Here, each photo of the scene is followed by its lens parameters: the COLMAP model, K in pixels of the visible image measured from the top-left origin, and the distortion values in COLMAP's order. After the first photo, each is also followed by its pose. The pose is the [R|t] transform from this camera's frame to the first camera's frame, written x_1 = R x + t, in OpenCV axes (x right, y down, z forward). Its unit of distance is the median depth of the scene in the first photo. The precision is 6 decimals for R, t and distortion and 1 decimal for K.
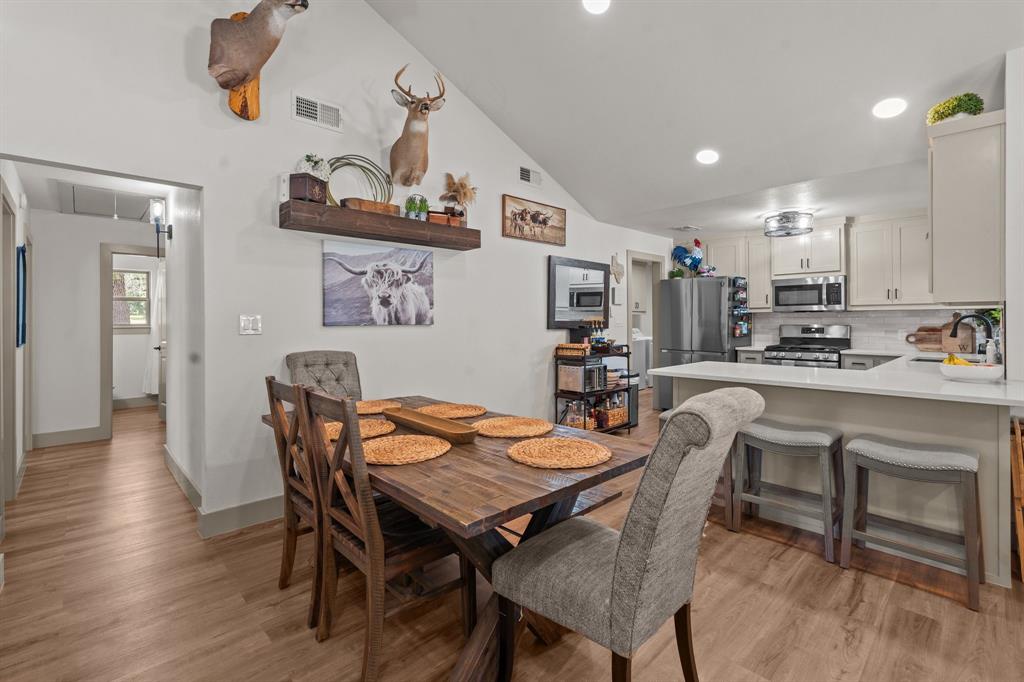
lens RADIAL K [[467.9, 0, 497.5], [0, 467.9, 320.2], [0, 0, 1]] dist [-0.005049, 0.000027]
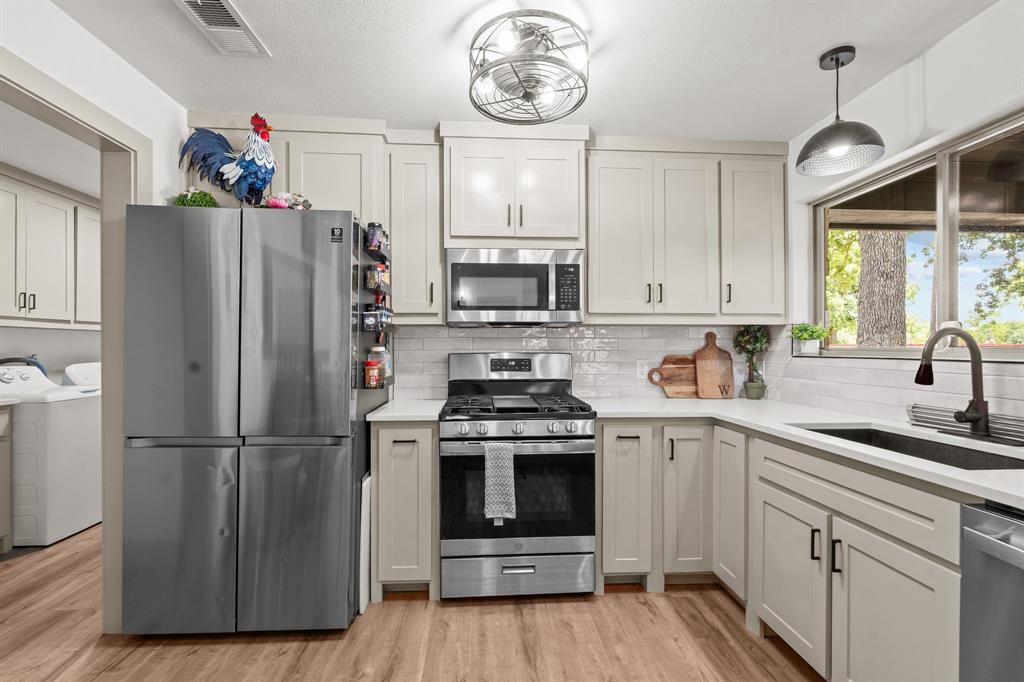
lens RADIAL K [[467.9, 0, 512.3], [0, 467.9, 344.8], [0, 0, 1]] dist [-0.005049, 0.000027]
pose [[0.615888, 0.002352, 0.787830, 0.295707], [-0.004175, 0.999991, 0.000279, 0.001459], [-0.787822, -0.003460, 0.615893, 0.699367]]
